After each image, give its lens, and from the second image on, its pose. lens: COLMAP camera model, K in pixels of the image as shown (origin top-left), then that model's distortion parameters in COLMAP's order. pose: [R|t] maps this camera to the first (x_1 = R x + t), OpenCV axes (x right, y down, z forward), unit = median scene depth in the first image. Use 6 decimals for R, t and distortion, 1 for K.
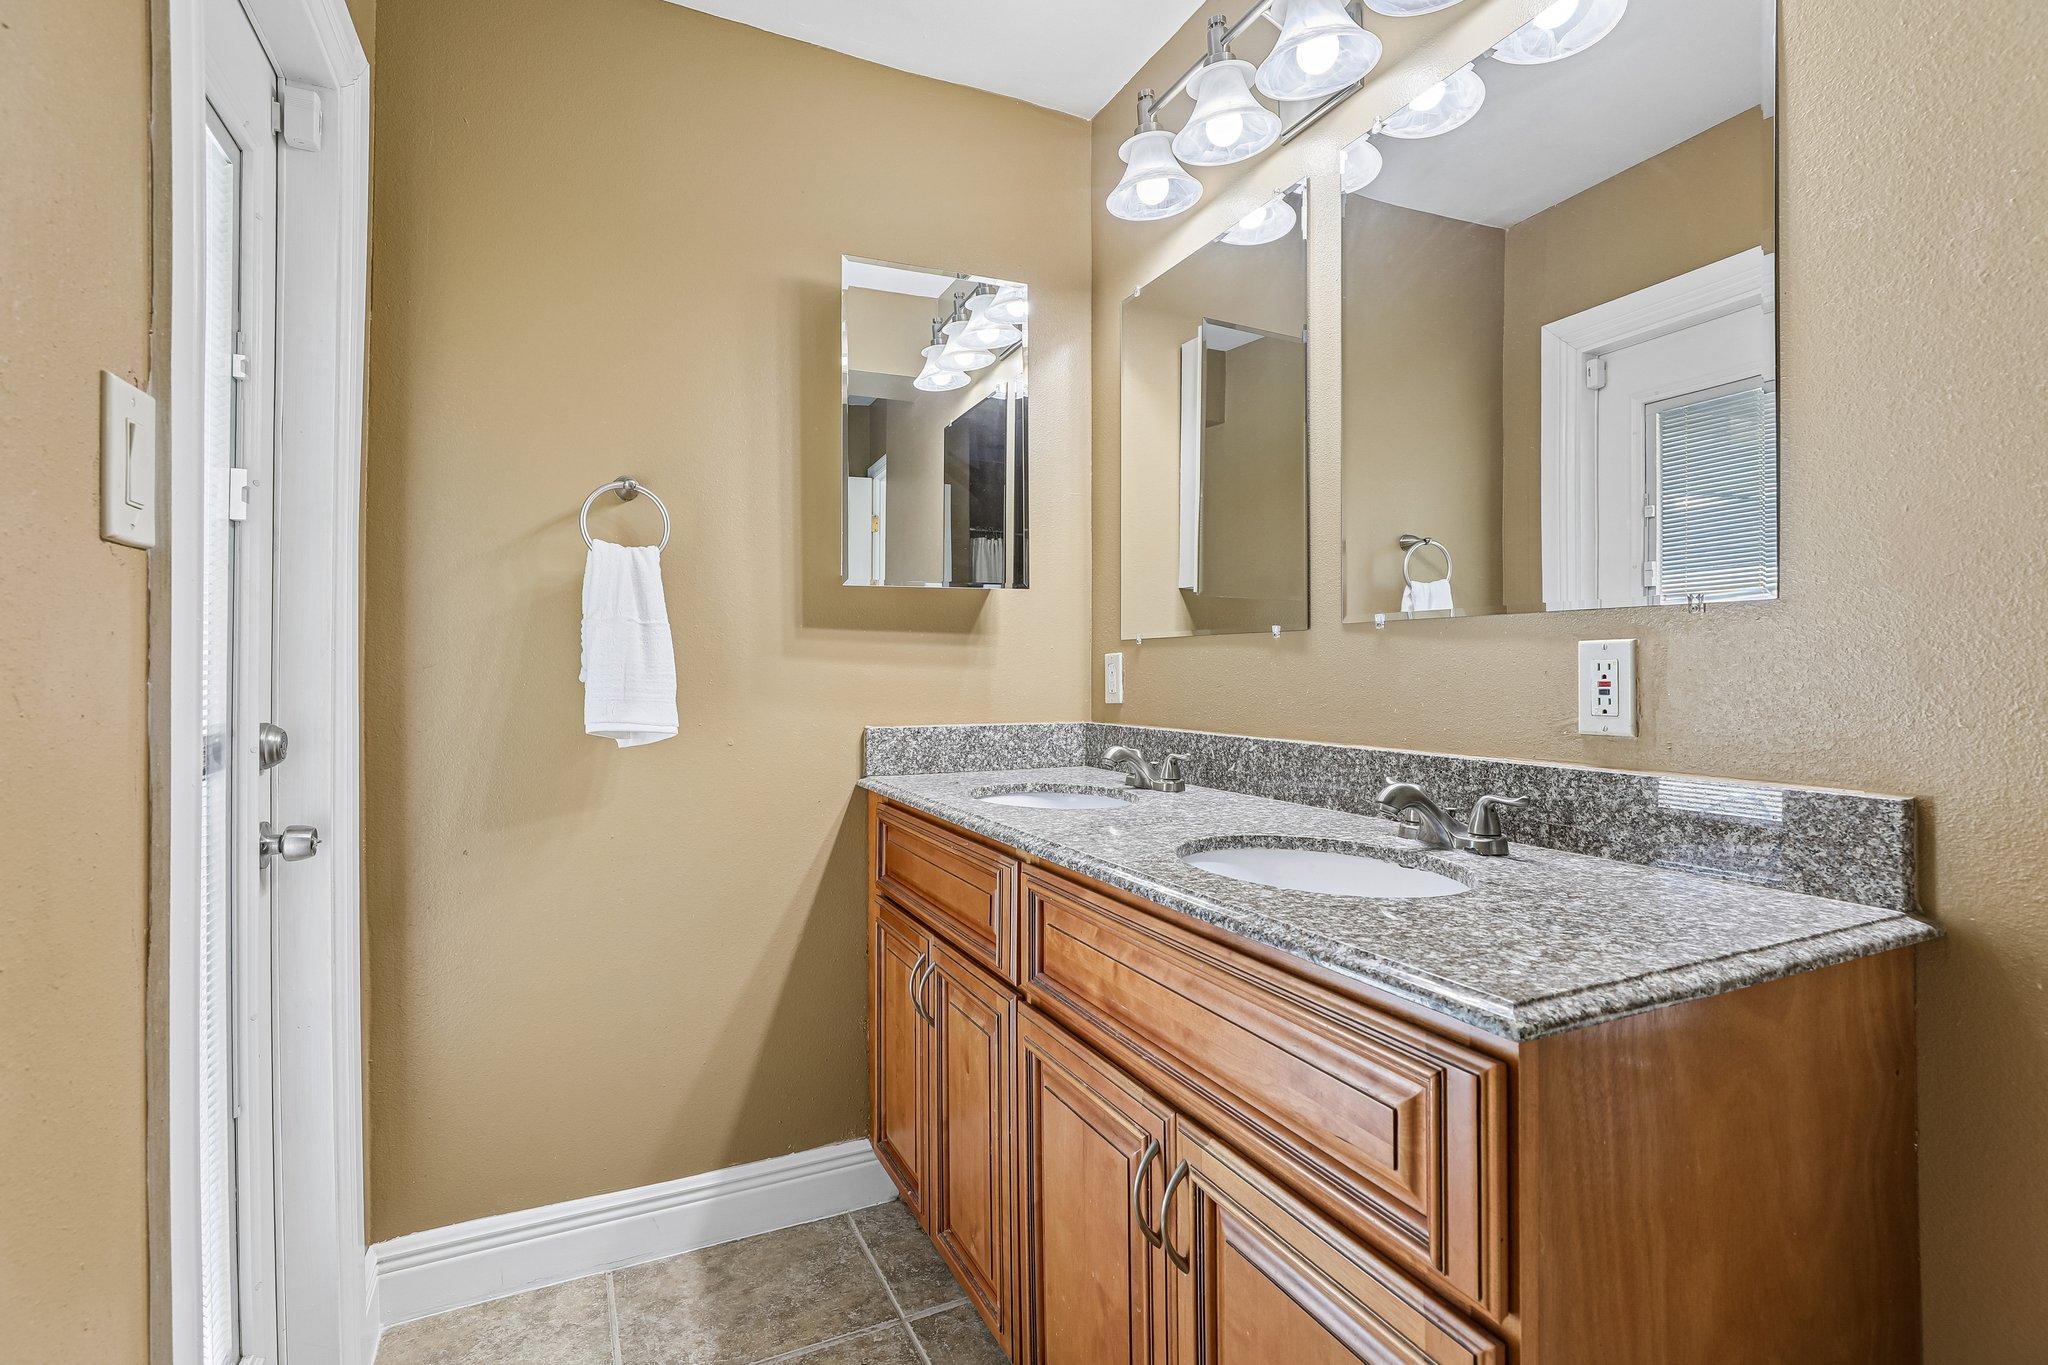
lens RADIAL K [[954.2, 0, 1018.5], [0, 954.2, 664.1], [0, 0, 1]] dist [-0.017826, 0.012832]
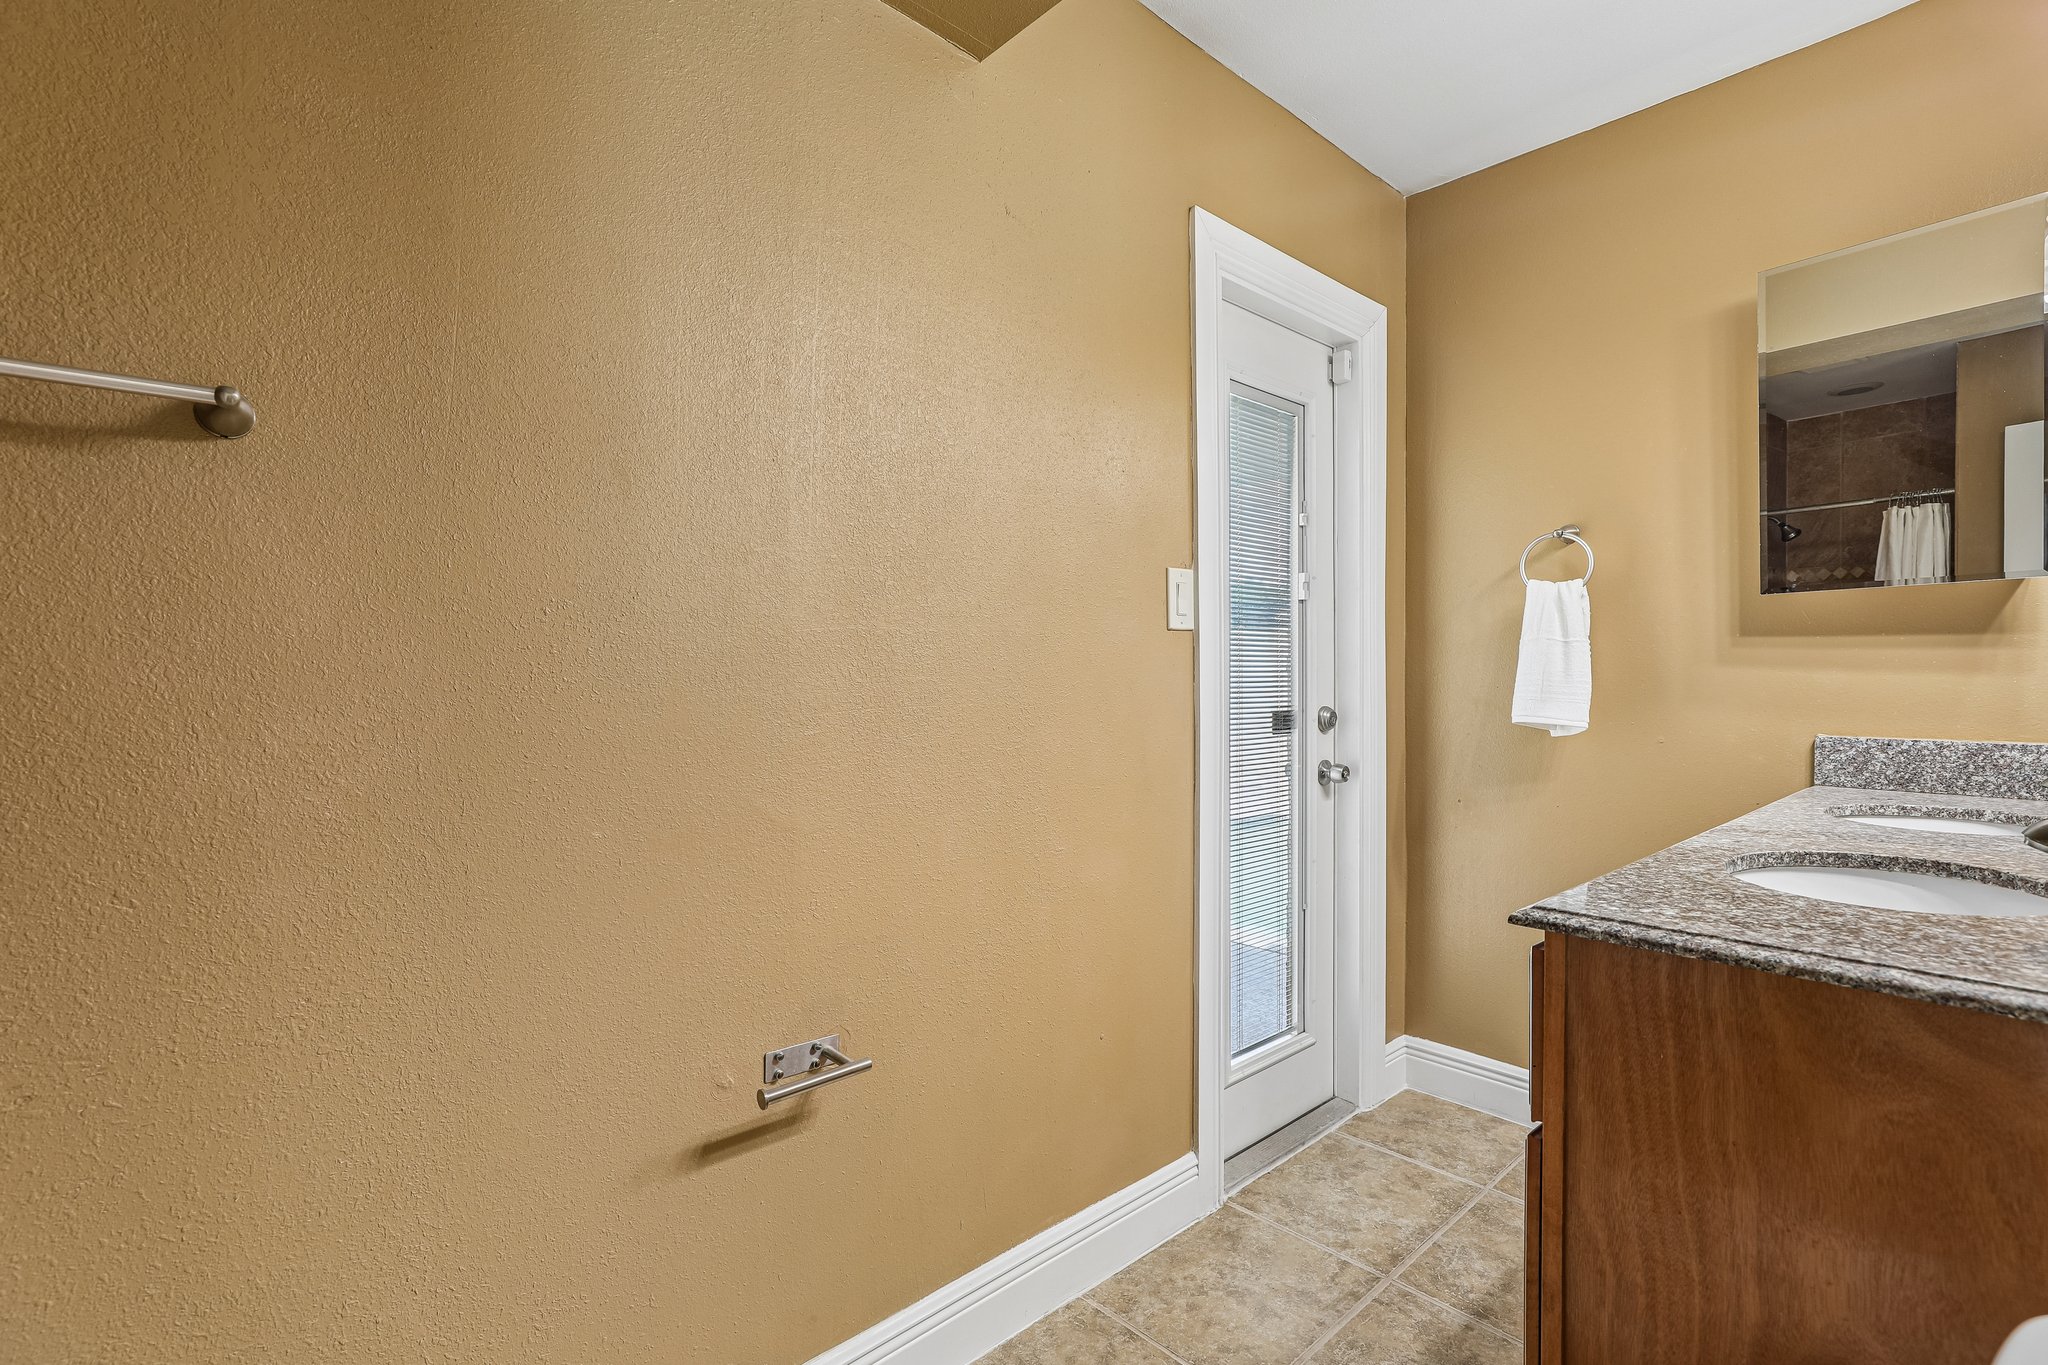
lens RADIAL K [[942.2, 0, 1021.2], [0, 942.2, 673.0], [0, 0, 1]] dist [-0.019463, 0.012164]
pose [[0.285166, -0.003455, -0.958472, 0.619133], [0.008596, 0.999963, -0.001046, -0.004470], [0.958439, -0.007941, 0.285185, -0.066443]]
